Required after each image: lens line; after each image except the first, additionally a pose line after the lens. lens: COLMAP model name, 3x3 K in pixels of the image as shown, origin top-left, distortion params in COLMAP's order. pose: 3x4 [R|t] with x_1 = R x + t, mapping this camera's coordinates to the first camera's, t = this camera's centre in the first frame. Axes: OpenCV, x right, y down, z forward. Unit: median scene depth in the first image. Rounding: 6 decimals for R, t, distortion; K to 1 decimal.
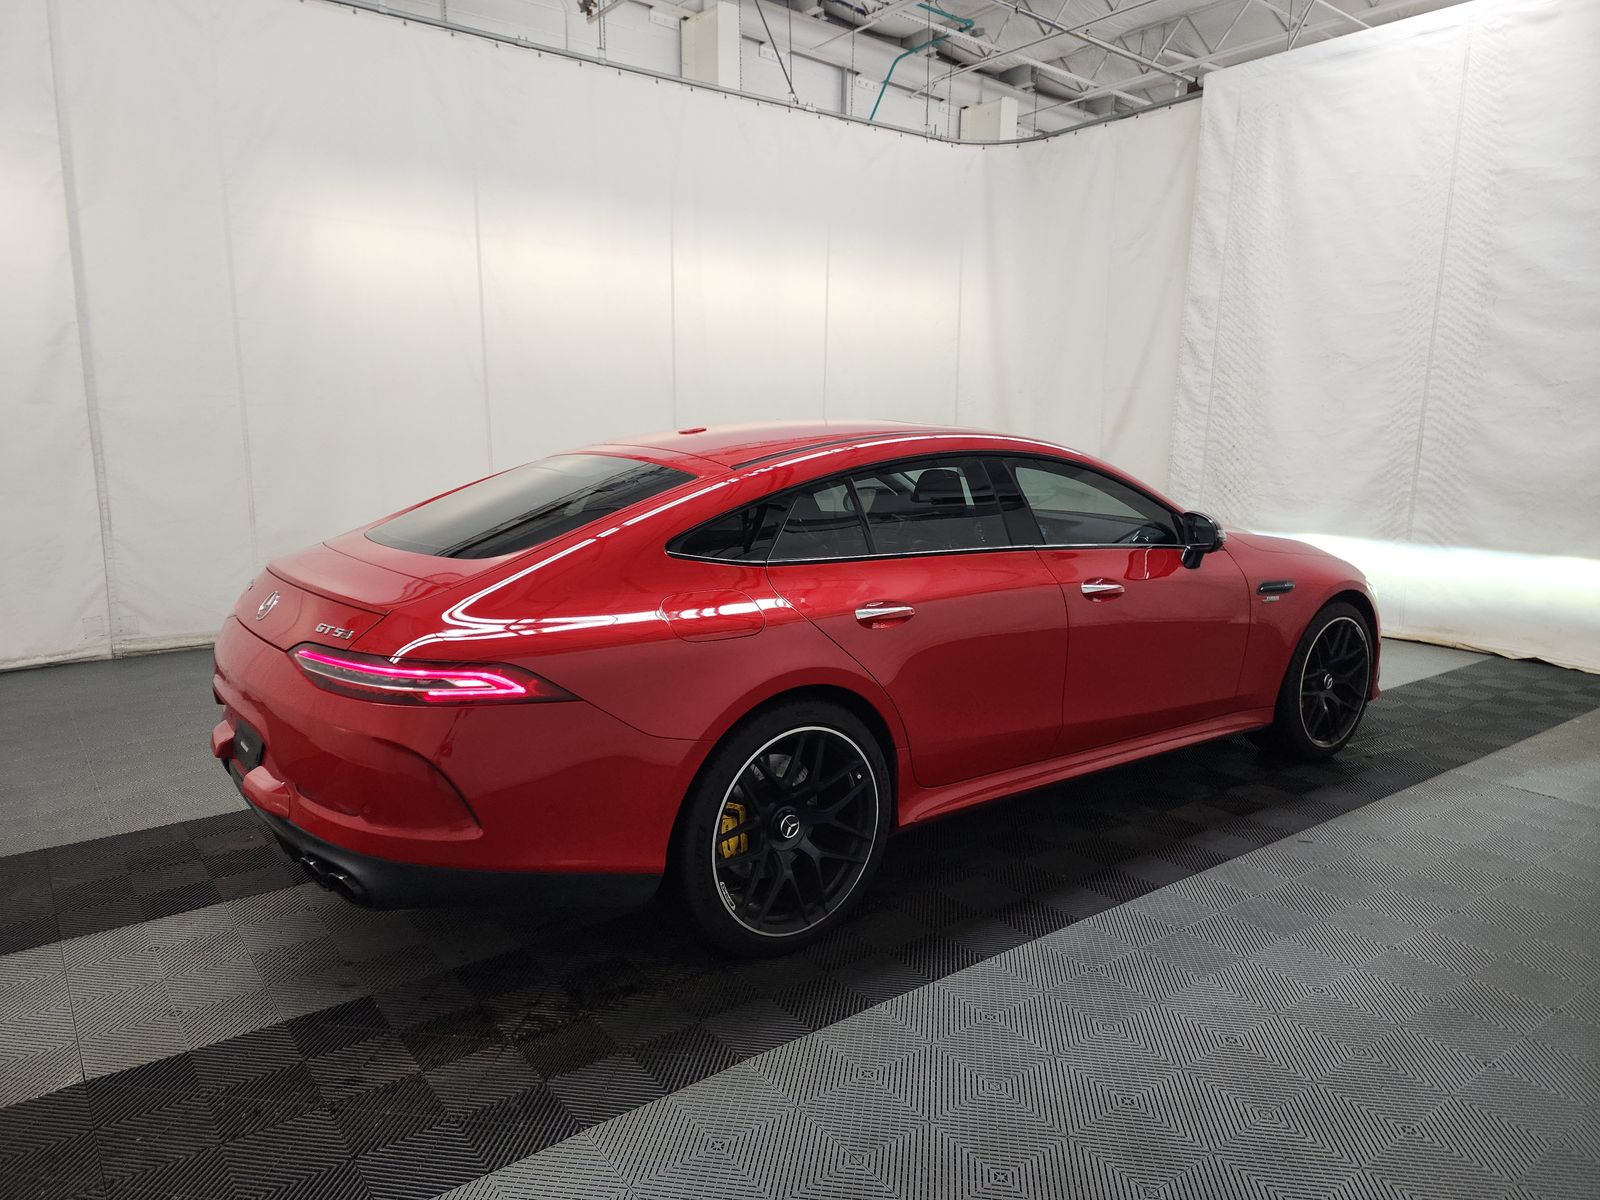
lens RADIAL K [[1090.0, 0, 795.1], [0, 1090.0, 599.0], [0, 0, 1]] dist [0.047209, -0.018026]
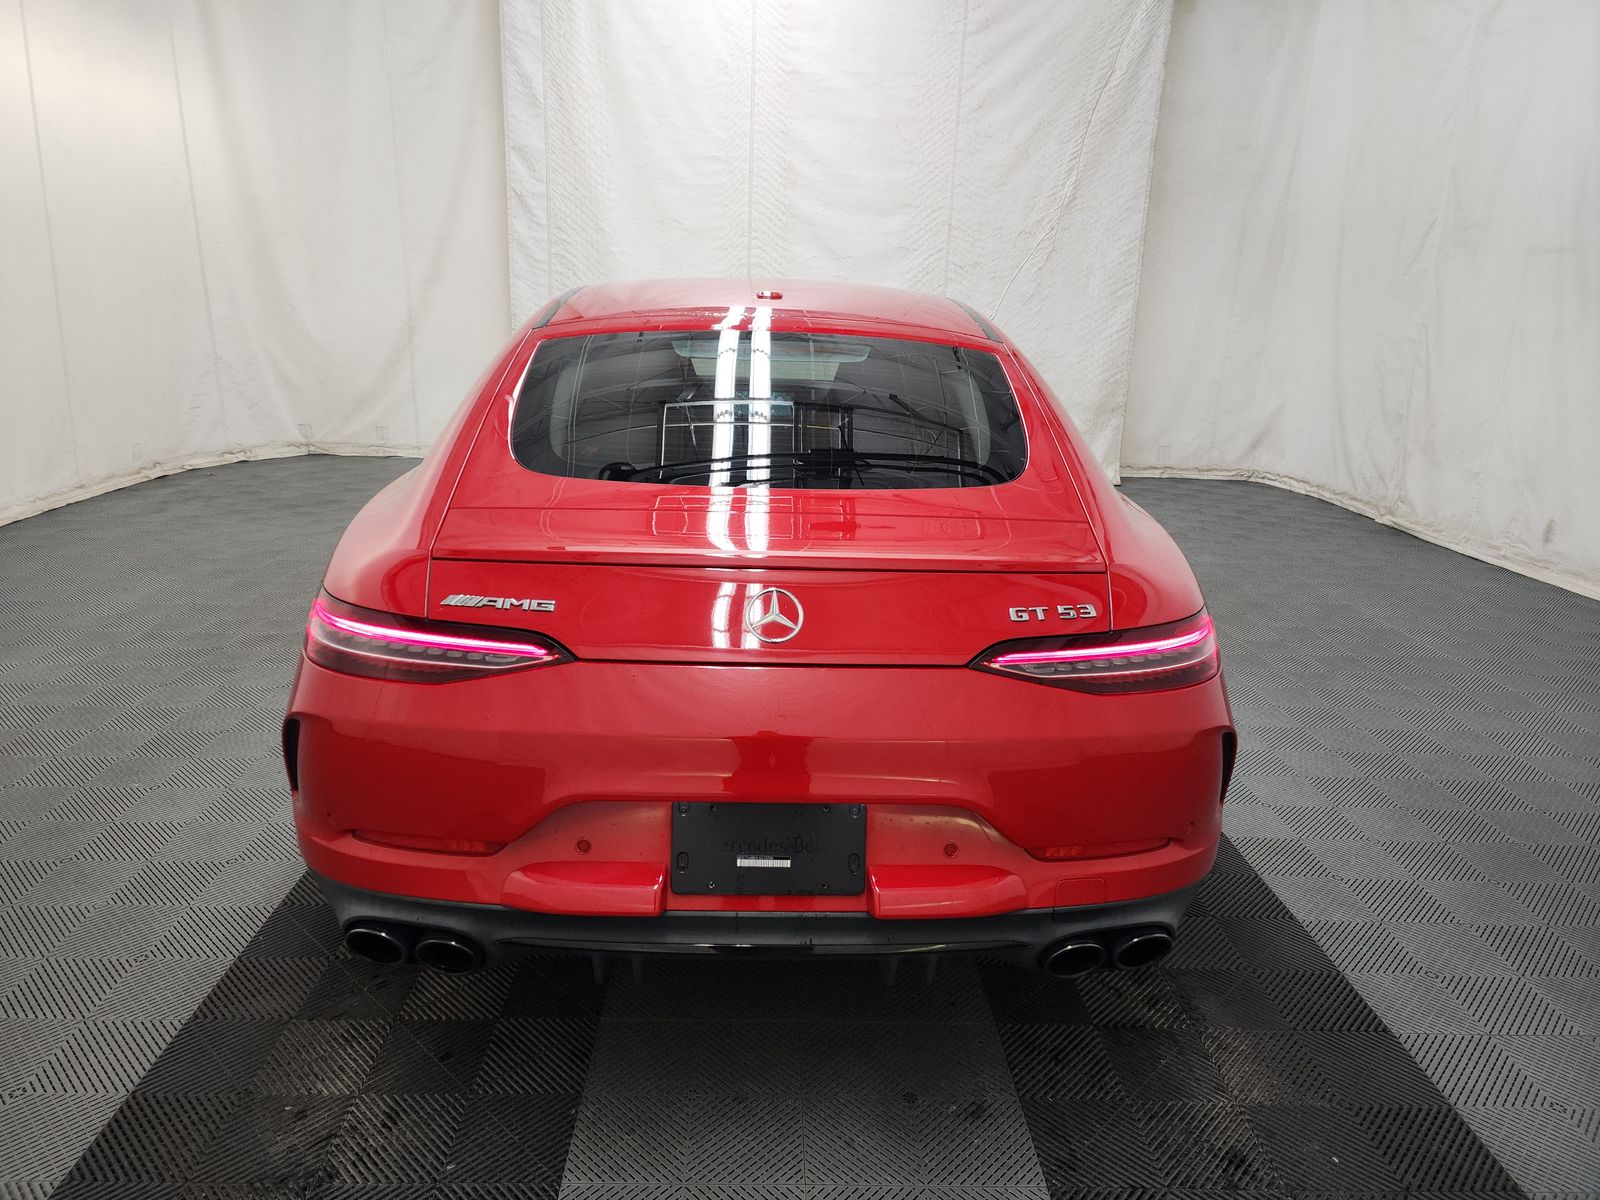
lens RADIAL K [[1090.0, 0, 806.5], [0, 1090.0, 609.5], [0, 0, 1]] dist [0.047209, -0.018026]
pose [[0.593505, -0.216741, 0.775096, -0.380255], [0.108155, 0.975799, 0.190048, -0.037842], [-0.797530, -0.028964, 0.602584, 0.233770]]
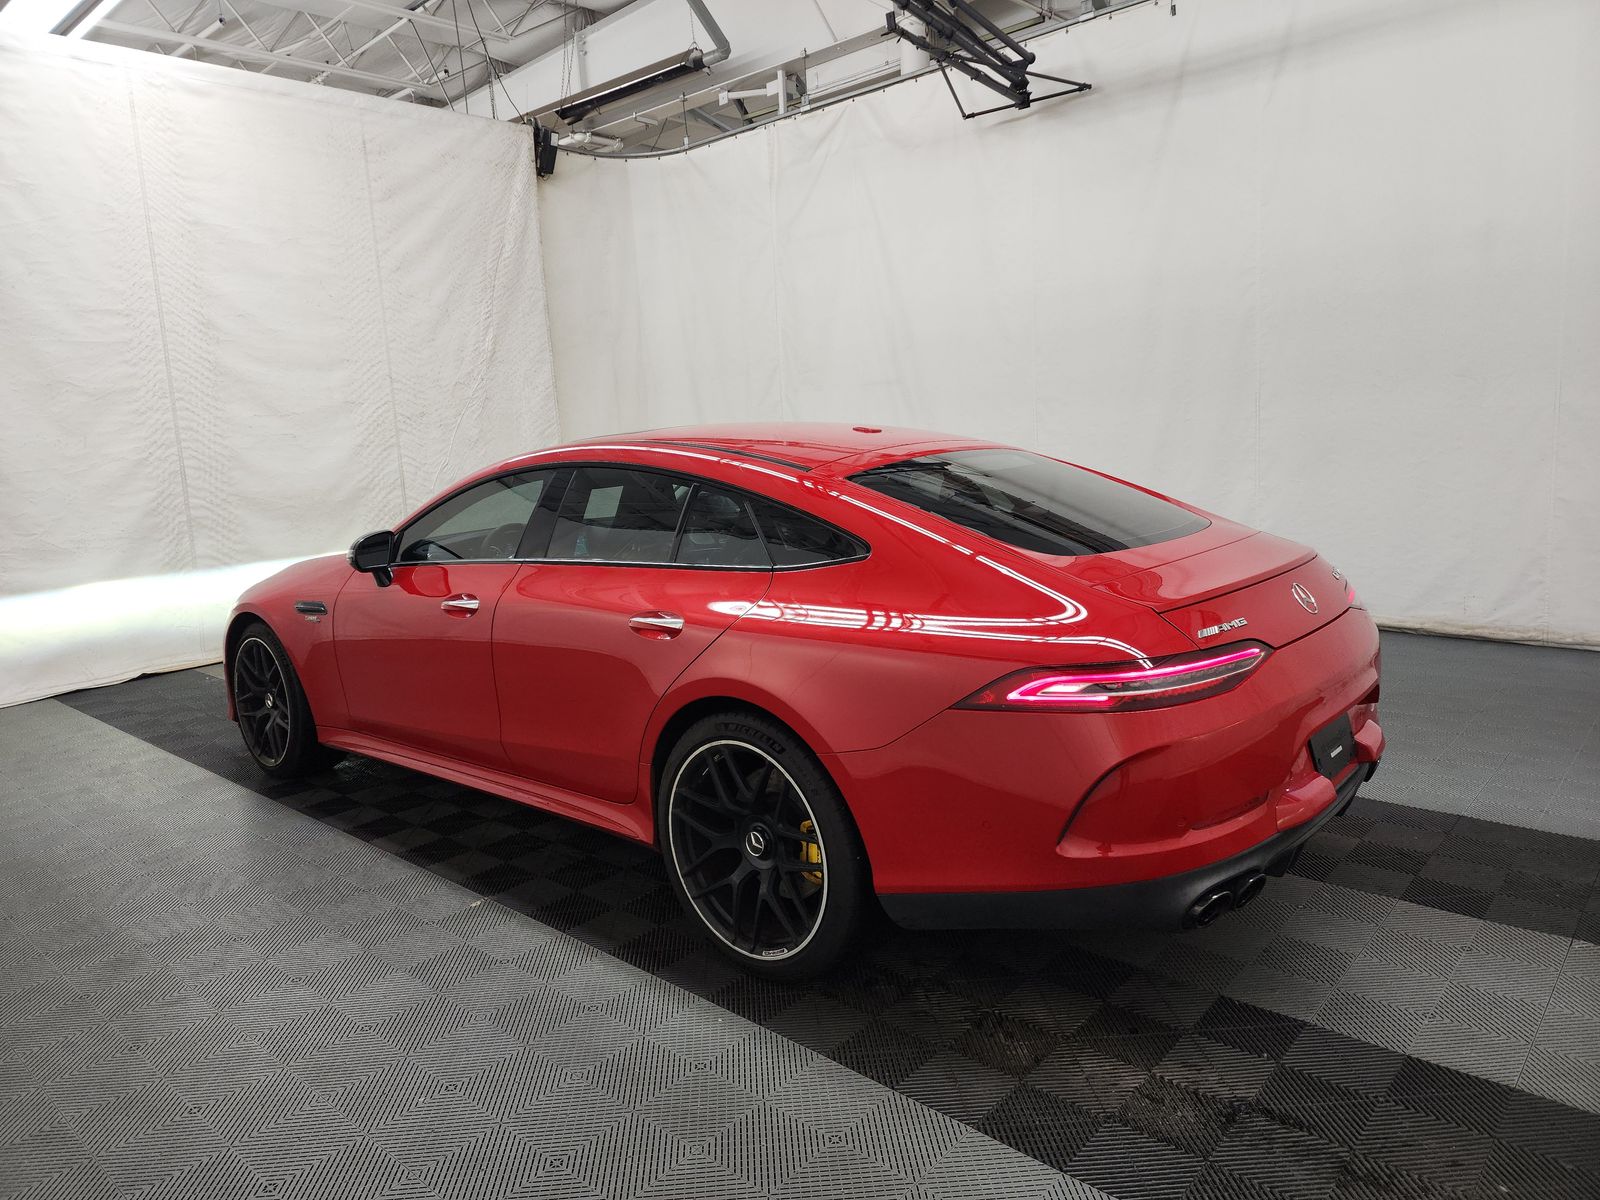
lens RADIAL K [[1090.0, 0, 793.9], [0, 1090.0, 597.8], [0, 0, 1]] dist [0.047209, -0.018026]
pose [[-0.200863, -0.154581, 0.967346, -0.556496], [0.209640, 0.957812, 0.196588, -0.113179], [-0.956925, 0.242282, -0.159983, 0.653246]]
